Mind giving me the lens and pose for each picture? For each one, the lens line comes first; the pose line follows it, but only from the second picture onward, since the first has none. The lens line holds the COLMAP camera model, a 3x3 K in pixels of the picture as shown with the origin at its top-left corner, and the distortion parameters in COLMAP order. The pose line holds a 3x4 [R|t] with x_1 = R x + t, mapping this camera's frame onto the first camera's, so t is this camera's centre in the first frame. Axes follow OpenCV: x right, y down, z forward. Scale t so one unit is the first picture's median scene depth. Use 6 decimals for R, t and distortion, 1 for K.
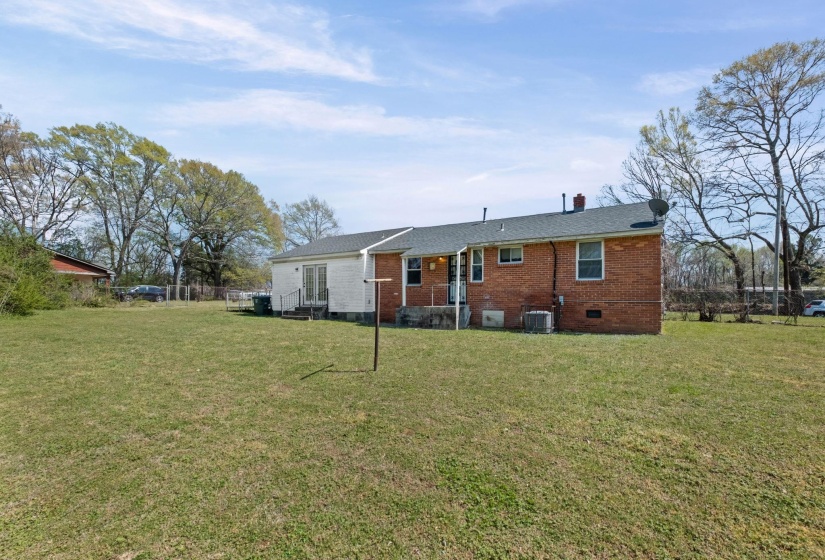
lens RADIAL K [[354.8, 0, 409.8], [0, 354.8, 281.3], [0, 0, 1]] dist [-0.003901, -0.000790]
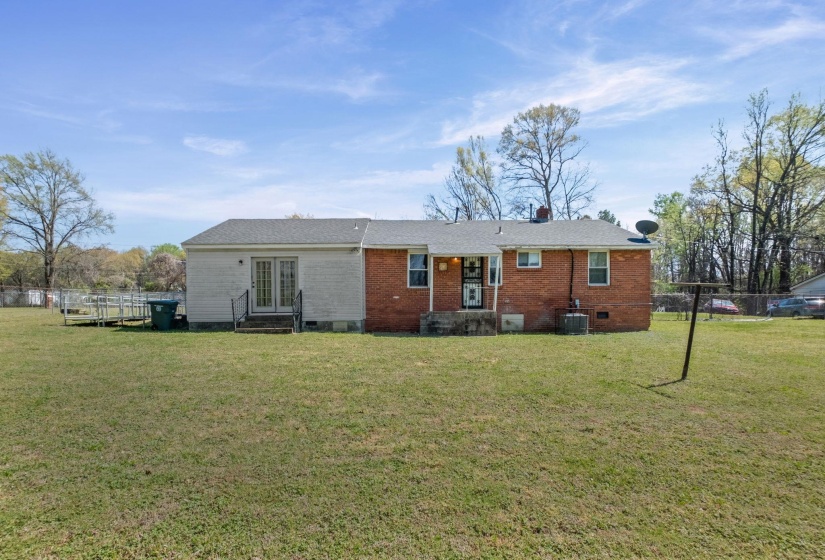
lens RADIAL K [[385.0, 0, 391.6], [0, 385.0, 284.4], [0, 0, 1]] dist [0.000549, -0.001273]
pose [[0.854583, 0.015644, 0.519080, -0.560722], [-0.019844, 0.999800, 0.002538, 0.002593], [-0.518936, -0.012470, 0.854722, 0.228890]]
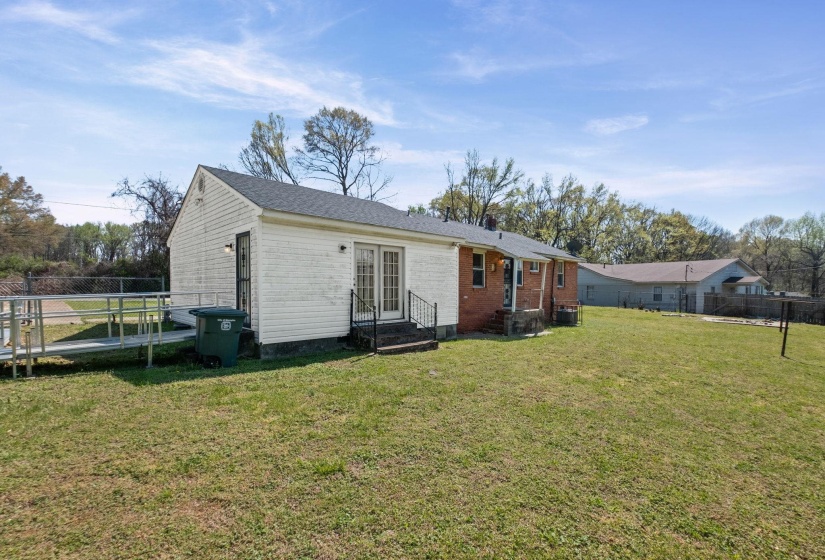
lens RADIAL K [[371.3, 0, 412.5], [0, 371.3, 280.0], [0, 0, 1]] dist [-0.001507, -0.001383]
pose [[0.263511, 0.015531, 0.964531, -0.940849], [-0.058912, 0.998263, 0.000021, 0.003140], [-0.962856, -0.056828, 0.263968, 0.949676]]
